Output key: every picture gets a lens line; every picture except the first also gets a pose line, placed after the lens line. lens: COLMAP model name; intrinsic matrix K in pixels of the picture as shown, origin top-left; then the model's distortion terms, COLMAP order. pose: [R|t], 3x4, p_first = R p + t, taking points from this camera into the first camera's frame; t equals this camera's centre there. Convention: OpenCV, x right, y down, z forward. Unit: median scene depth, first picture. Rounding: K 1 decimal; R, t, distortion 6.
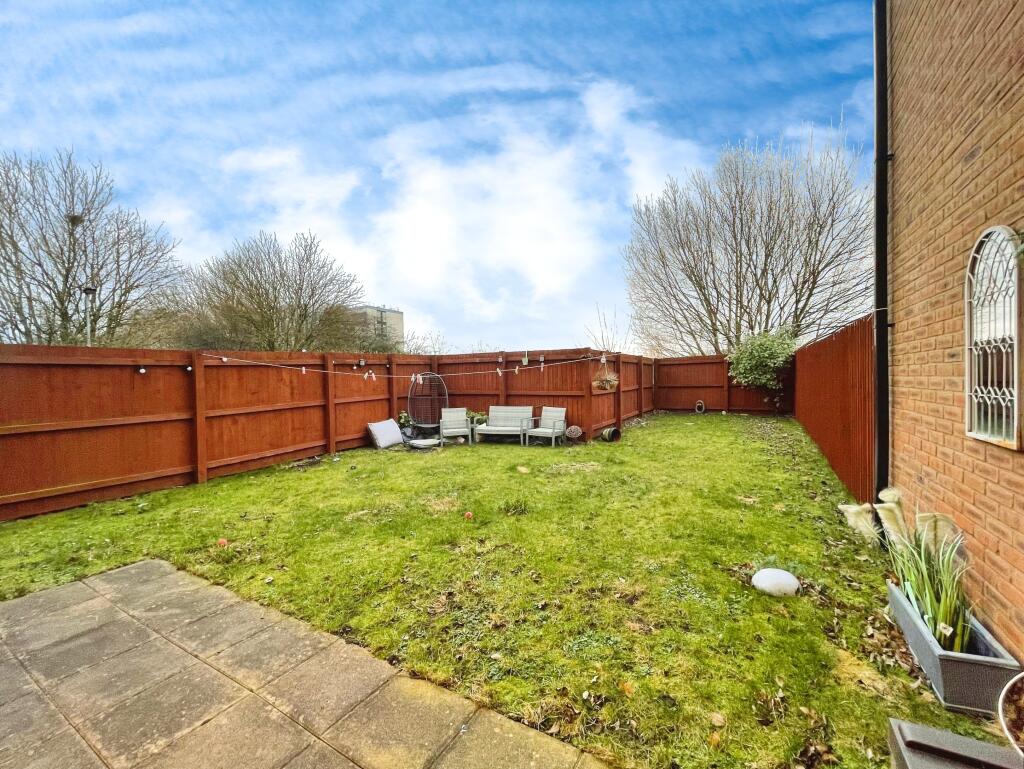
lens RADIAL K [[415.2, 0, 513.6], [0, 415.2, 383.4], [0, 0, 1]] dist [-0.000605, 0.001321]
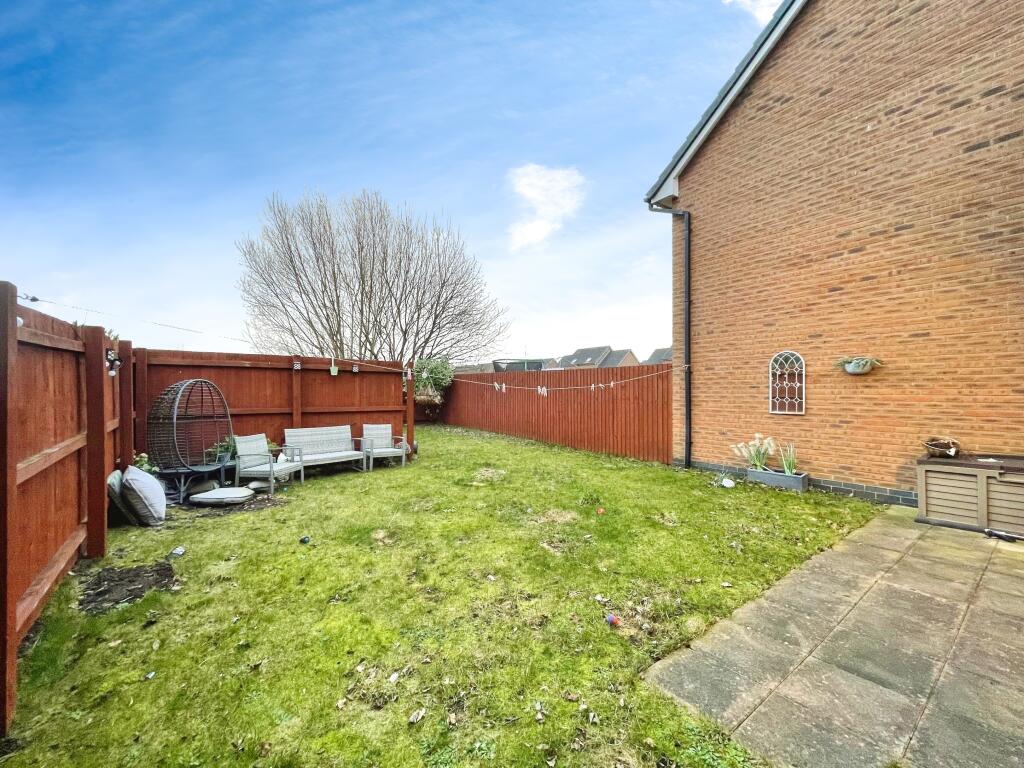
lens RADIAL K [[412.2, 0, 511.1], [0, 412.2, 390.6], [0, 0, 1]] dist [-0.000631, -0.000259]
pose [[0.391589, 0.022185, 0.919873, -0.641616], [0.001054, 0.999698, -0.024559, 0.006126], [-0.920139, 0.010587, 0.391448, 0.398982]]
